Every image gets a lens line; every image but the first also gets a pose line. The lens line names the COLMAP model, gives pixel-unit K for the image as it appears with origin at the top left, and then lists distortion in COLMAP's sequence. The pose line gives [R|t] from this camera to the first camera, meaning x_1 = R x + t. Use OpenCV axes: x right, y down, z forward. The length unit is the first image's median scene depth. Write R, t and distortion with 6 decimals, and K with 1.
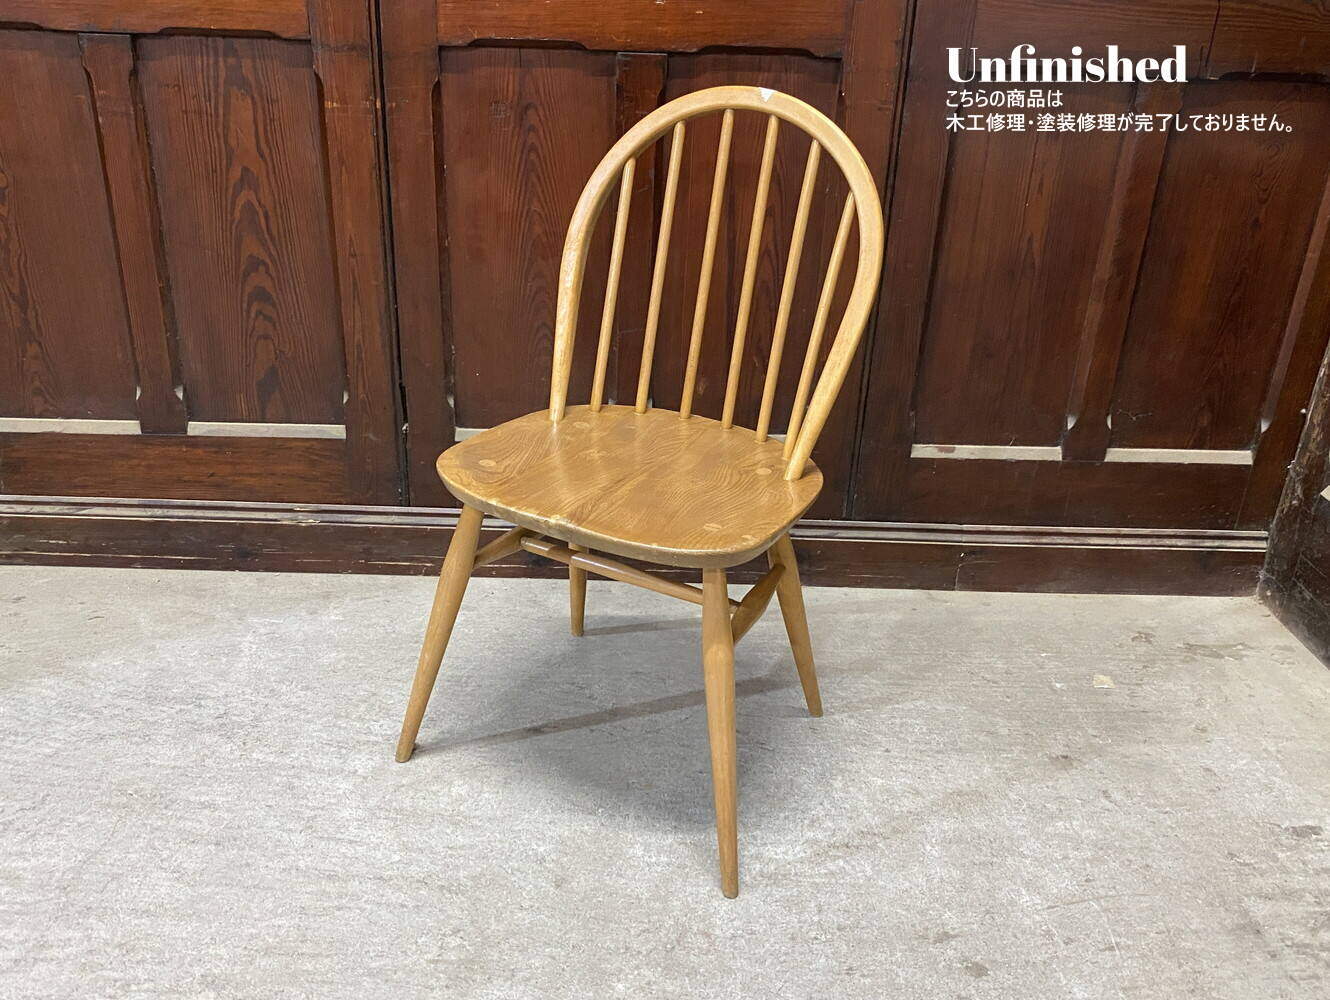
lens RADIAL K [[1213.2, 0, 644.0], [0, 1213.2, 509.2], [0, 0, 1]] dist [-0.008461, 0.004672]
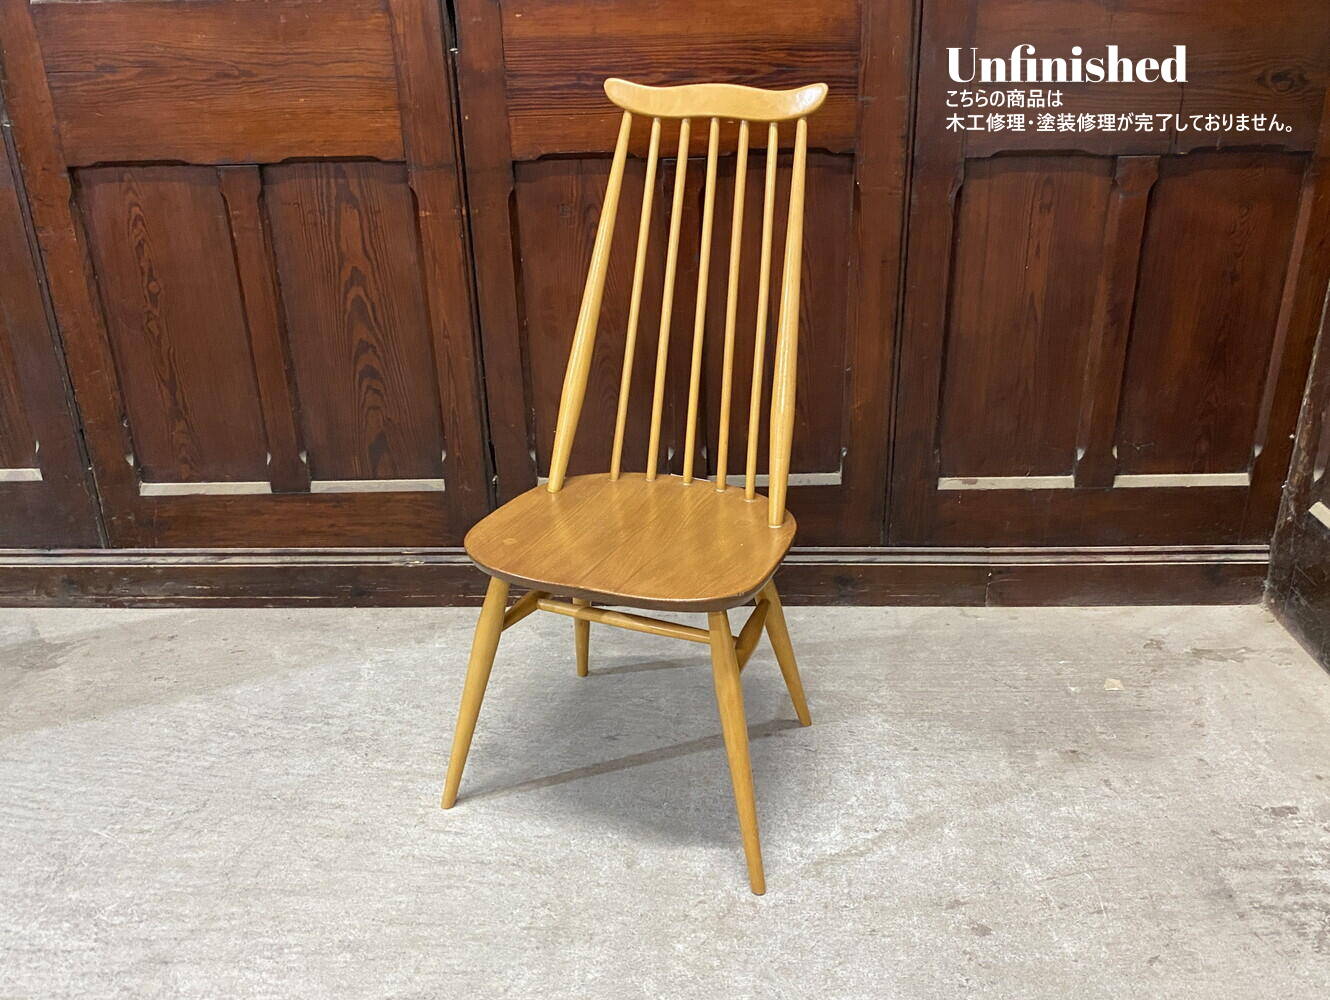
lens RADIAL K [[1226.8, 0, 672.4], [0, 1226.8, 487.4], [0, 0, 1]] dist [0.003079, -0.022280]
pose [[0.997680, -0.034317, -0.058792, 0.046553], [0.032412, 0.998928, -0.033060, -0.017716], [0.059863, 0.031078, 0.997723, -0.180191]]
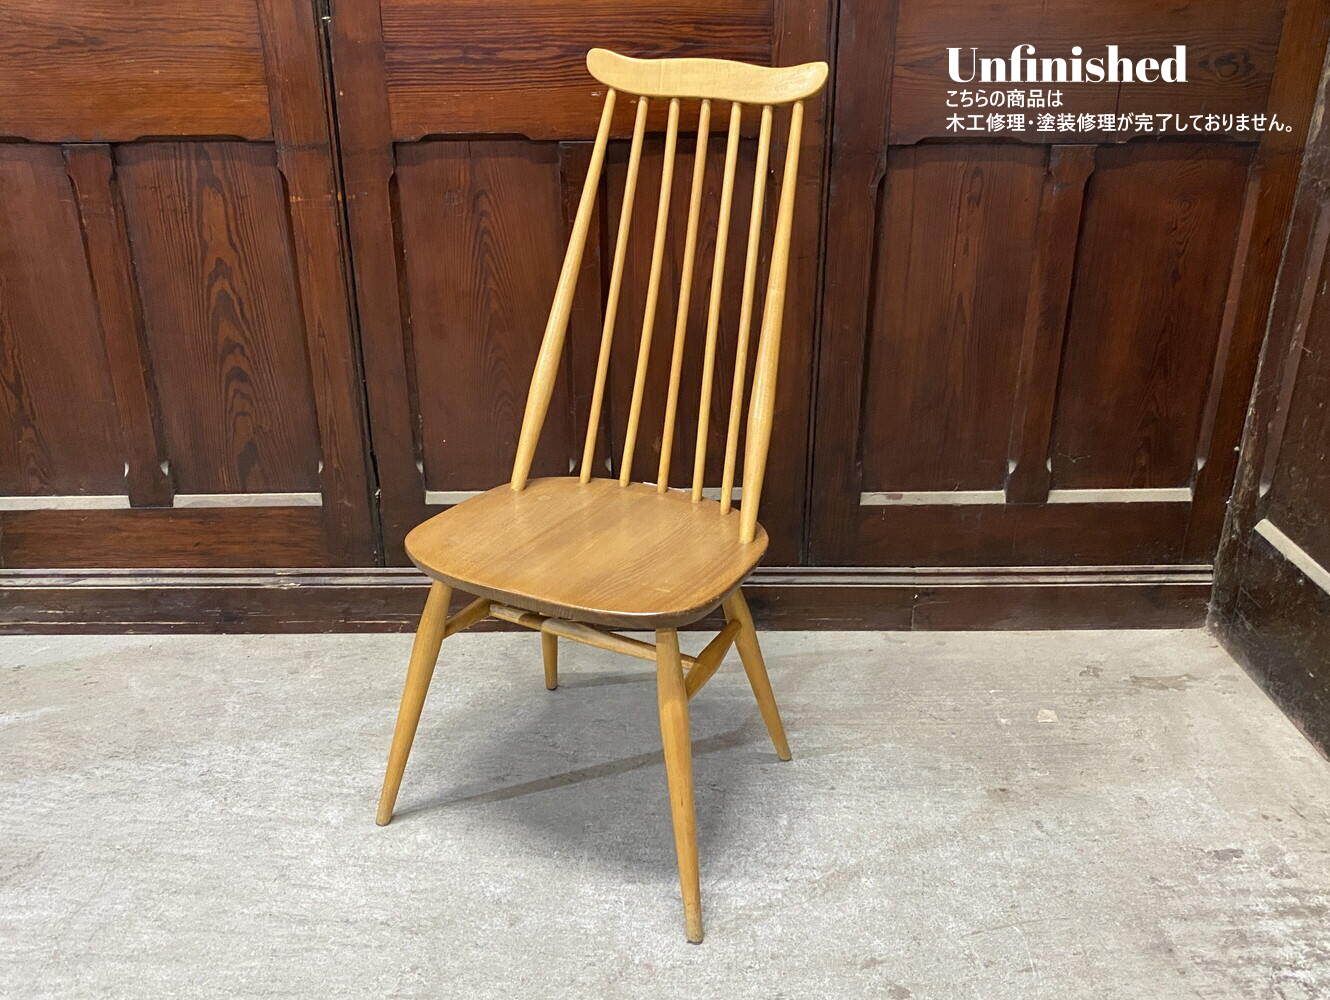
lens RADIAL K [[1261.0, 0, 658.6], [0, 1261.0, 500.2], [0, 0, 1]] dist [-0.008358, 0.000914]
pose [[0.999242, -0.032960, -0.020702, 0.079029], [0.032252, 0.998913, -0.033648, -0.018823], [0.021789, 0.032955, 0.999219, -0.103414]]
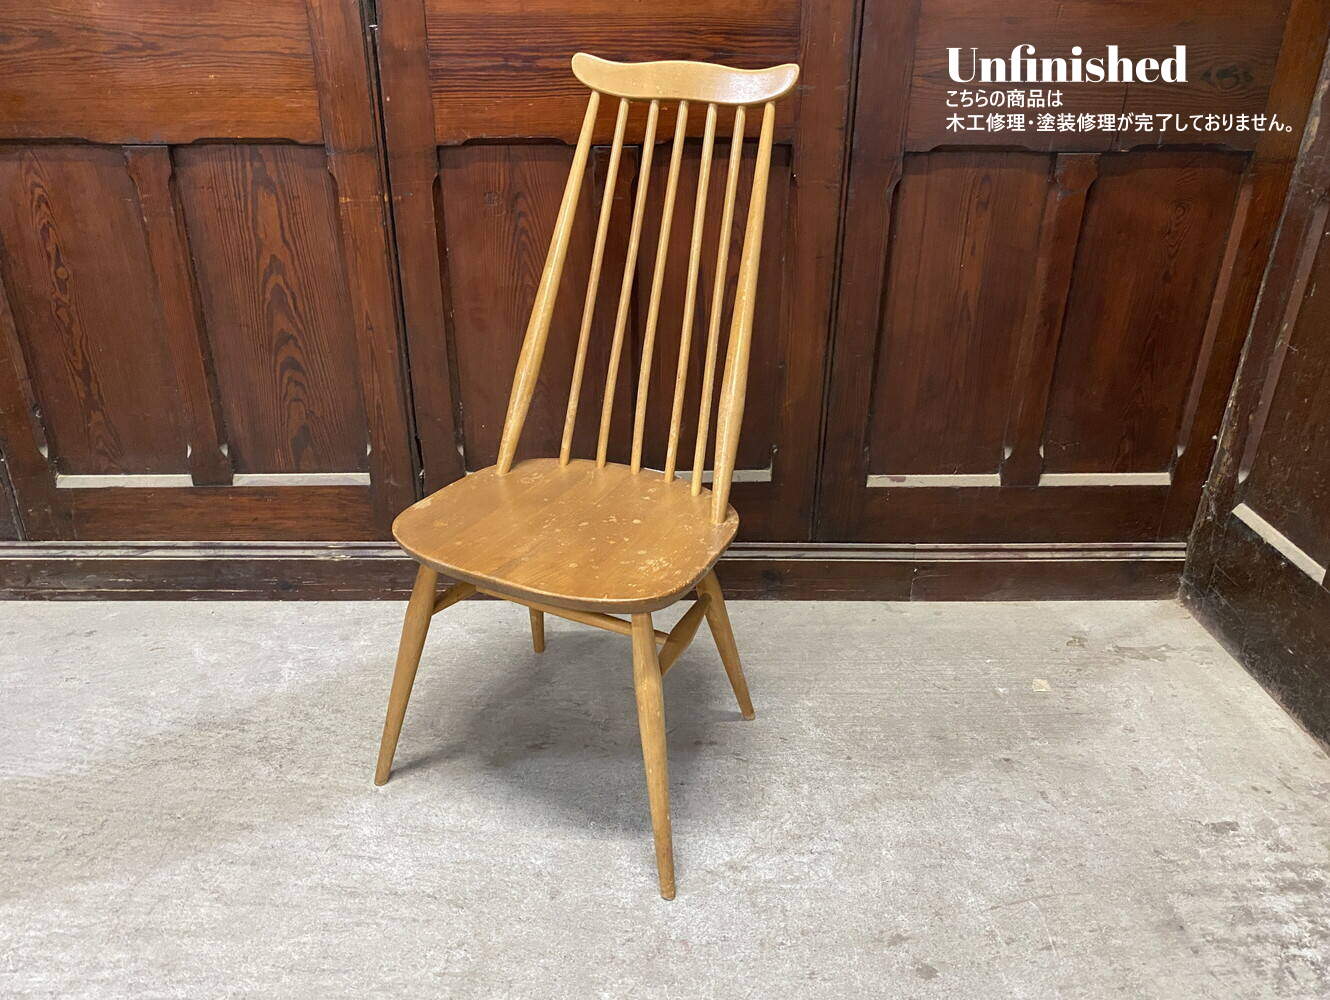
lens RADIAL K [[1027.7, 0, 645.6], [0, 1027.7, 479.2], [0, 0, 1]] dist [-0.010072, 0.006267]
pose [[0.999465, -0.026473, -0.019181, 0.036682], [0.026411, 0.999645, -0.003468, -0.060443], [0.019266, 0.002959, 0.999810, 0.040093]]
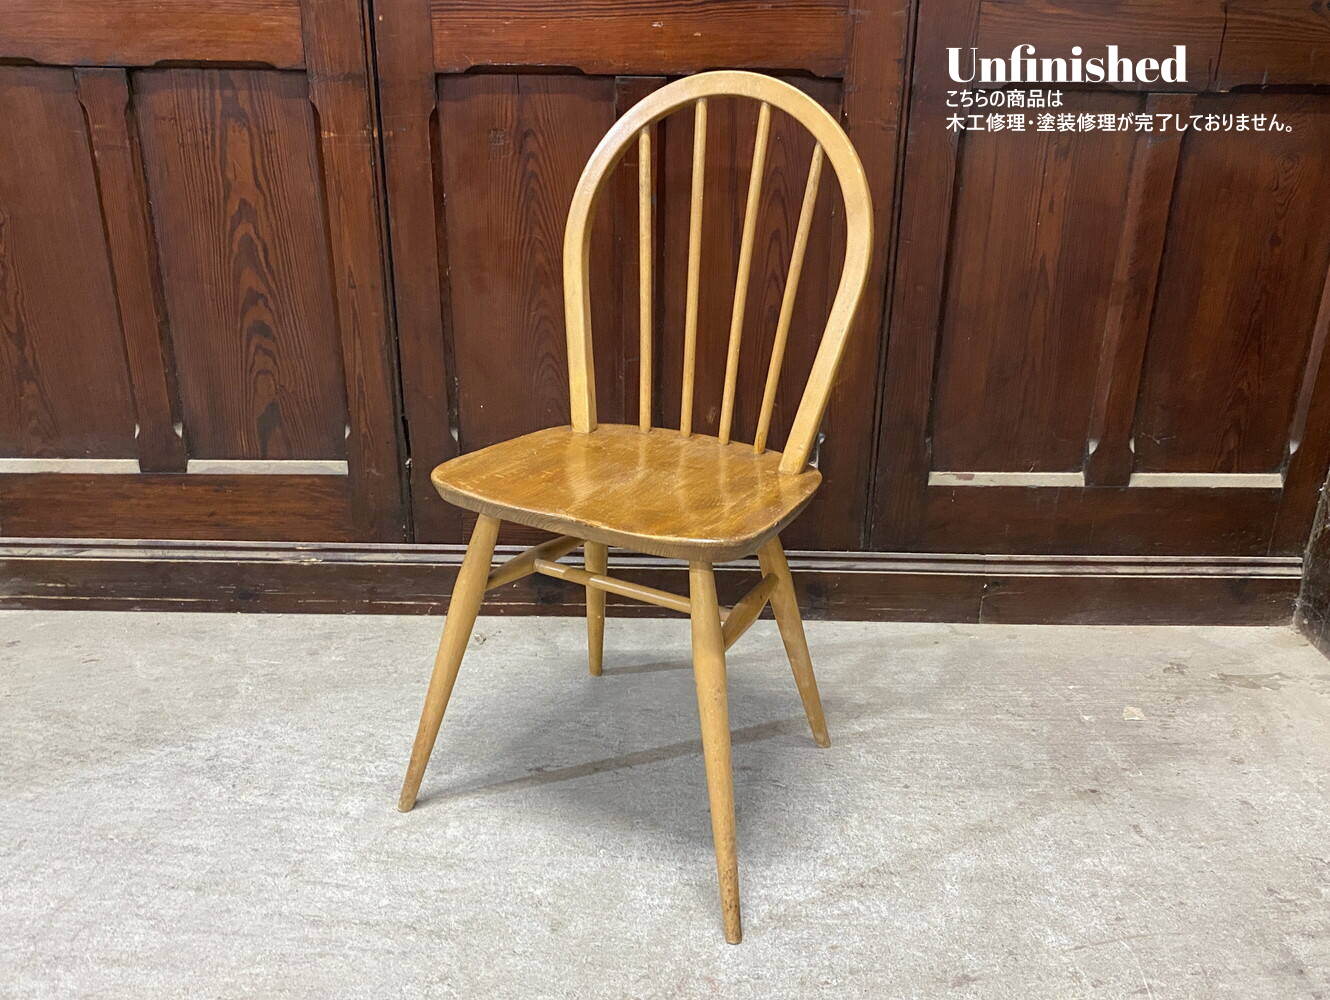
lens RADIAL K [[1211.5, 0, 675.3], [0, 1211.5, 508.3], [0, 0, 1]] dist [-0.016865, 0.021952]
pose [[0.999794, -0.015112, -0.013535, 0.034694], [0.014349, 0.998397, -0.054753, 0.029516], [0.014341, 0.054547, 0.998408, 0.034625]]
